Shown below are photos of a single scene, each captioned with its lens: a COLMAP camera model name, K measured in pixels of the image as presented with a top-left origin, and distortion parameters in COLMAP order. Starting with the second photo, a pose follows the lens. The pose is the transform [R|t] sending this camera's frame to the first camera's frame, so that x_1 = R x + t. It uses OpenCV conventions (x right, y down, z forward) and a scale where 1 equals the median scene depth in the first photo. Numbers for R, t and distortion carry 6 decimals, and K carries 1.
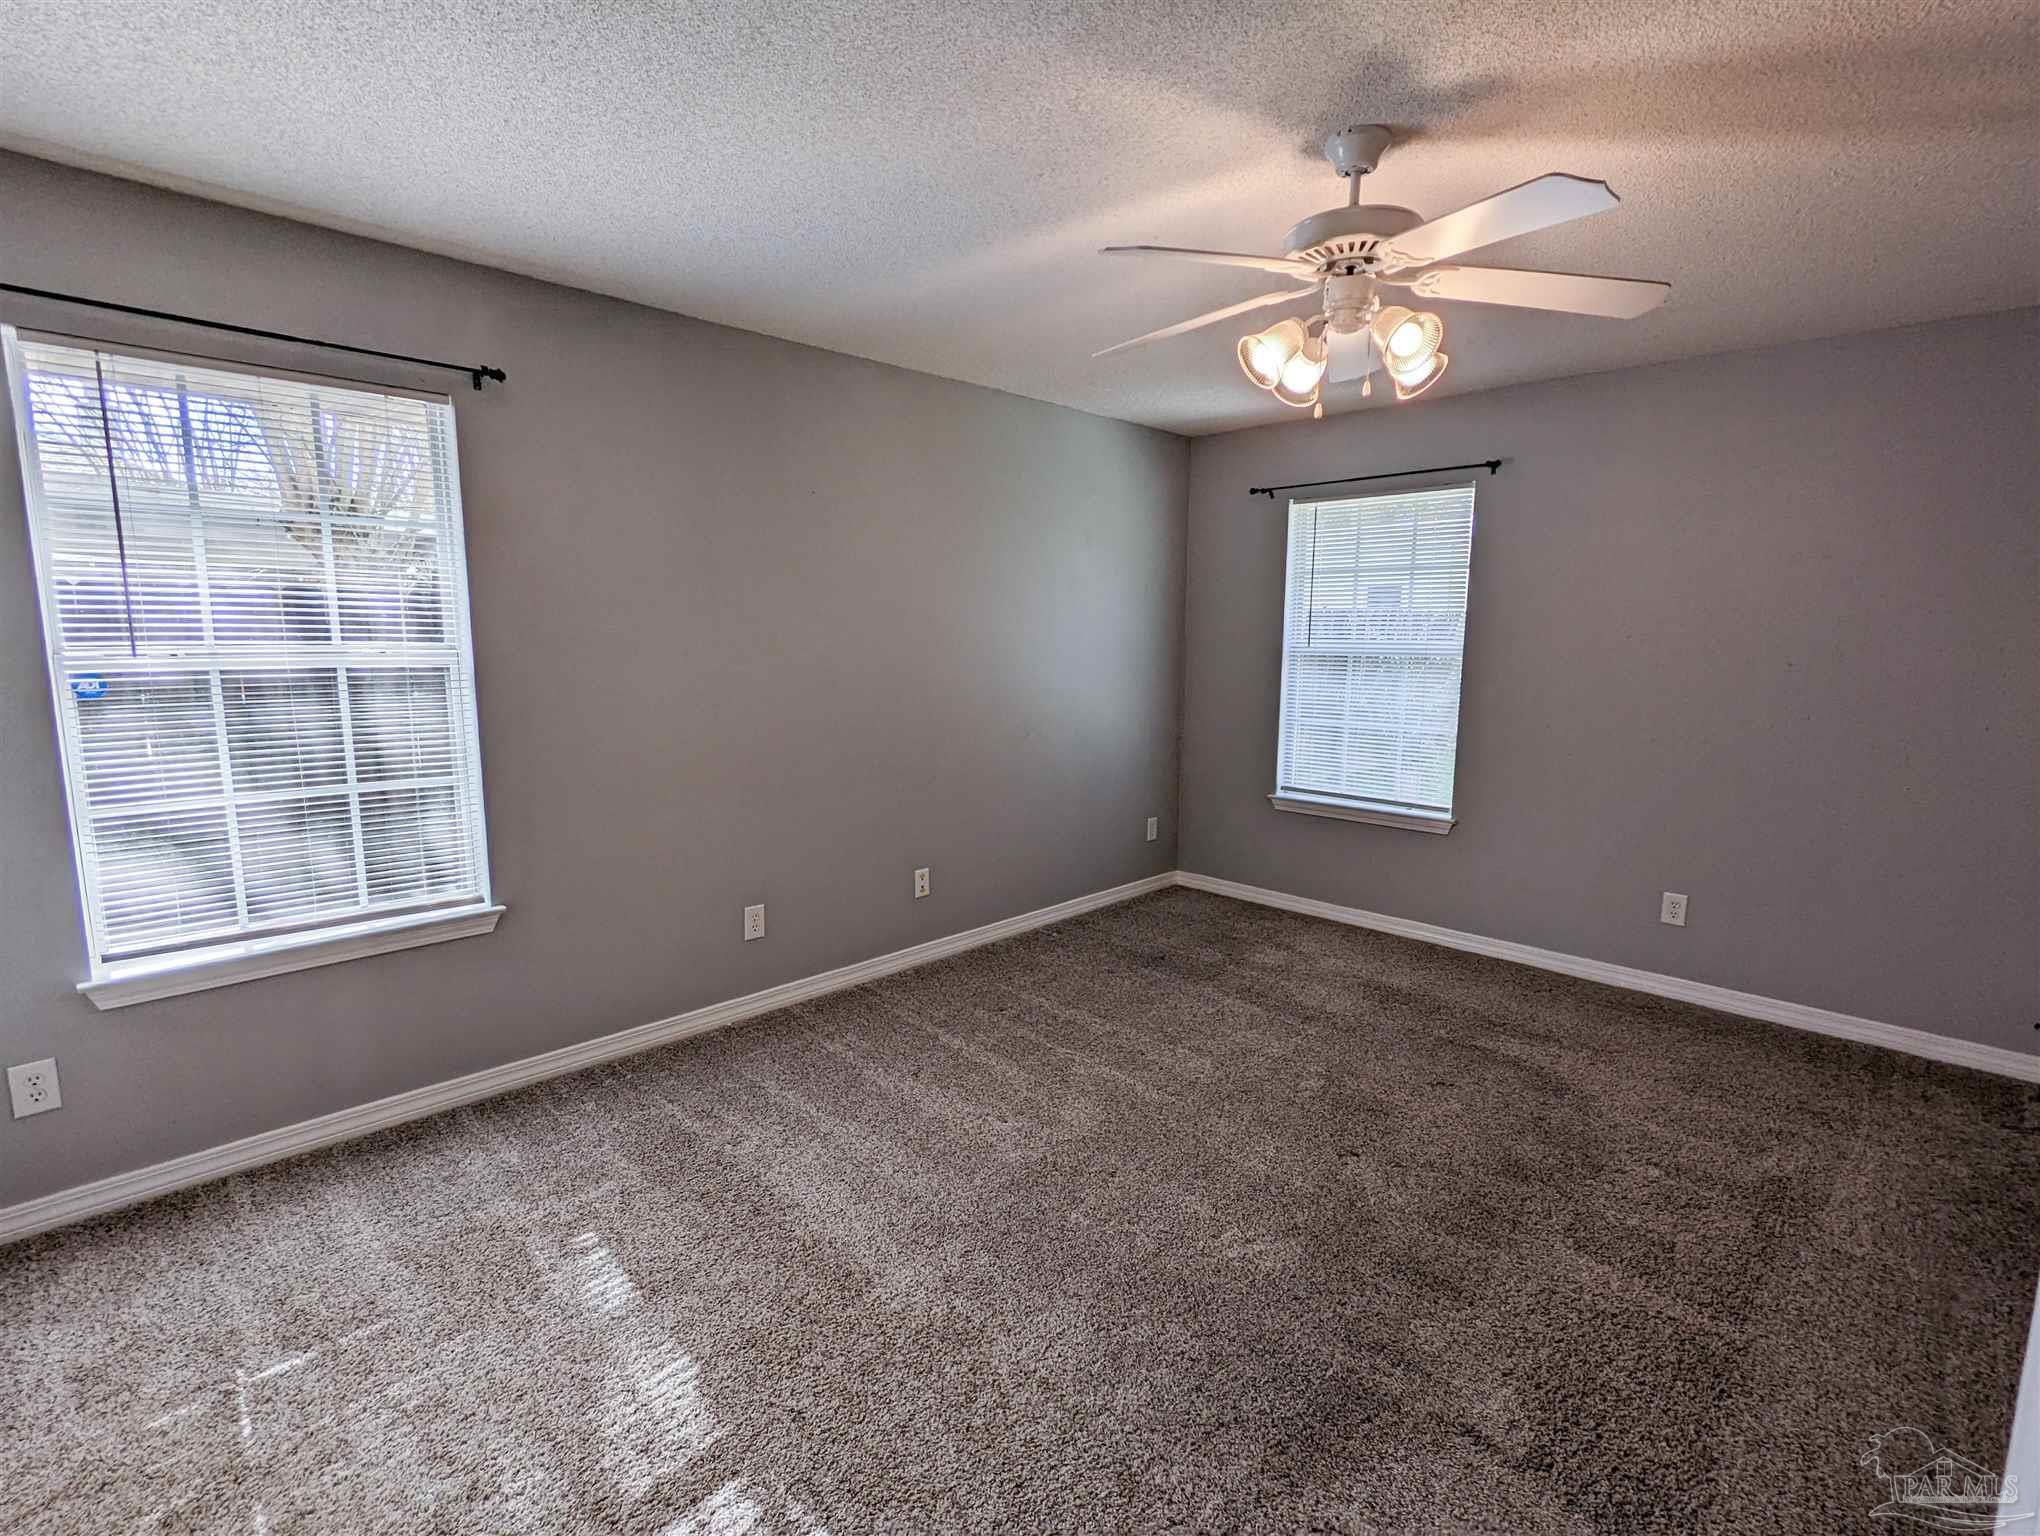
lens RADIAL K [[968.7, 0, 1009.0], [0, 968.7, 772.0], [0, 0, 1]] dist [0.001387, 0.000963]
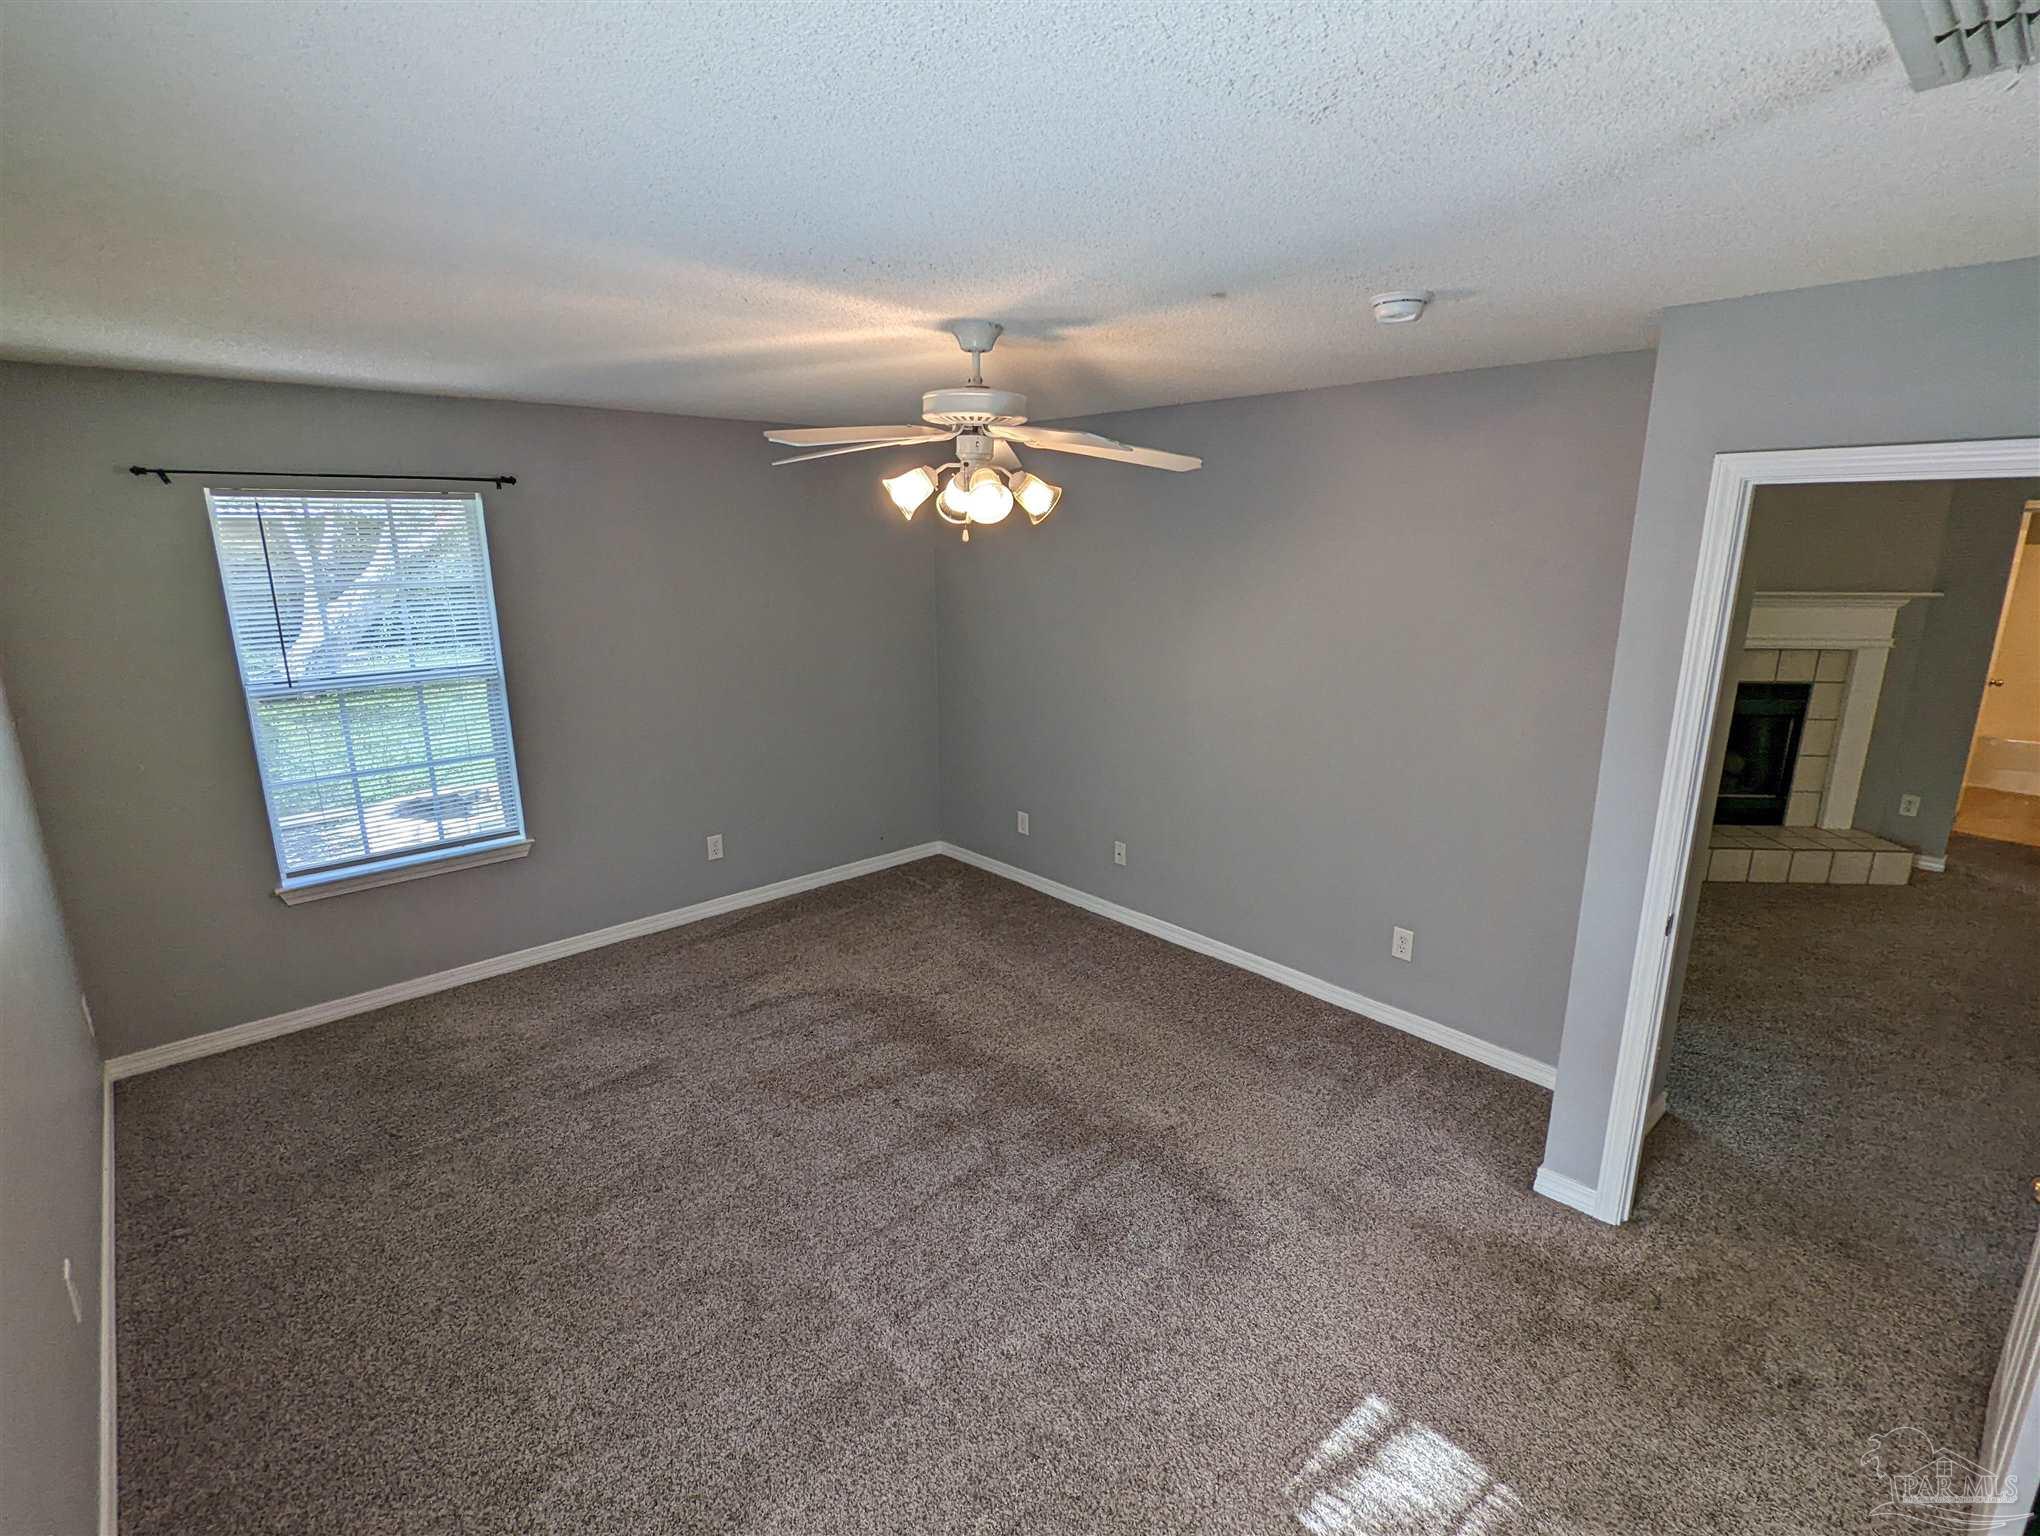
lens RADIAL K [[968.7, 0, 1009.0], [0, 968.7, 772.0], [0, 0, 1]] dist [0.001387, 0.000963]
pose [[0.044049, -0.249459, 0.967383, -0.457515], [0.144802, 0.959692, 0.240882, -0.182897], [-0.988480, 0.129469, 0.078395, 0.426267]]
